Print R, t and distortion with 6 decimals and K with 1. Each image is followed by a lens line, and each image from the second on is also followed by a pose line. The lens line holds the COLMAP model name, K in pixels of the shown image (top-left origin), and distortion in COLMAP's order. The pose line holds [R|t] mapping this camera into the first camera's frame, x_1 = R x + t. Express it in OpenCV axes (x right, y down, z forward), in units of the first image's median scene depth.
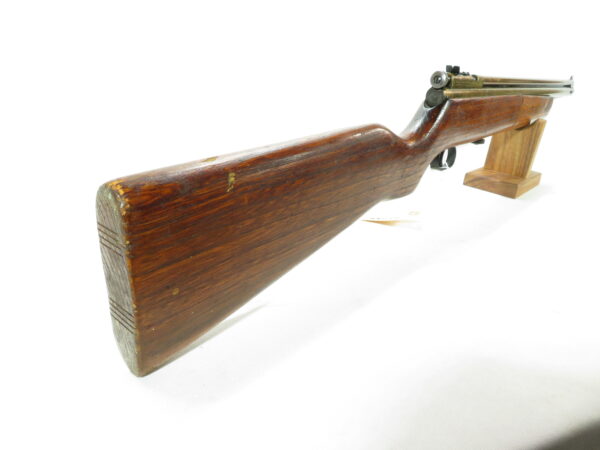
lens RADIAL K [[439.4, 0, 300.0], [0, 439.4, 225.0], [0, 0, 1]] dist [0.001498, 0.002155]
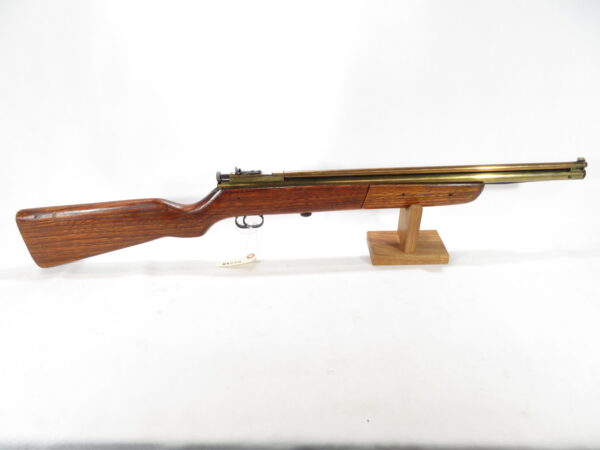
lens RADIAL K [[439.4, 0, 300.0], [0, 439.4, 225.0], [0, 0, 1]] dist [0.001498, 0.002155]
pose [[0.691594, 0.304825, -0.654813, 2.342148], [-0.199057, 0.951913, 0.232891, -0.849589], [0.694316, -0.030721, 0.719014, 0.029967]]
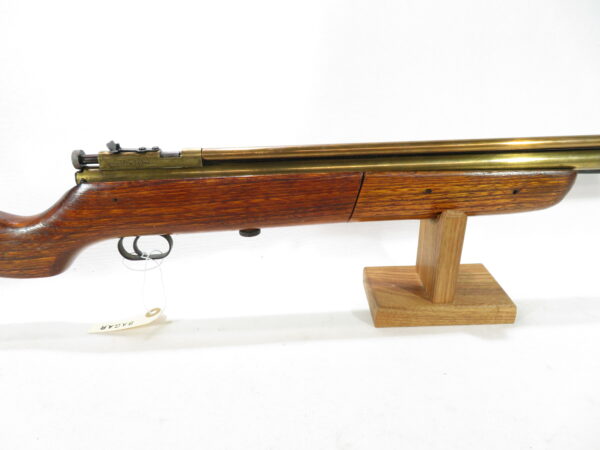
lens RADIAL K [[439.4, 0, 300.0], [0, 439.4, 225.0], [0, 0, 1]] dist [0.001498, 0.002155]
pose [[0.695921, 0.208121, -0.687299, 1.757084], [-0.189112, 0.976413, 0.104183, -0.531936], [0.692770, 0.057473, 0.718865, 0.966009]]
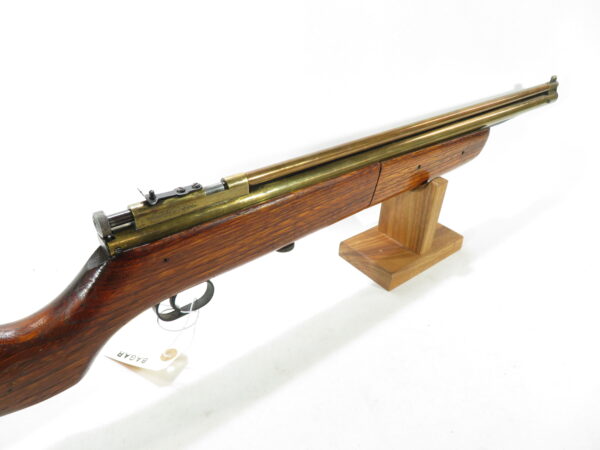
lens RADIAL K [[439.4, 0, 300.0], [0, 439.4, 225.0], [0, 0, 1]] dist [0.001498, 0.002155]
pose [[0.981222, 0.044788, -0.187608, 1.017112], [-0.011133, 0.984195, 0.176735, -0.628997], [0.192558, -0.171328, 0.966213, 0.611175]]
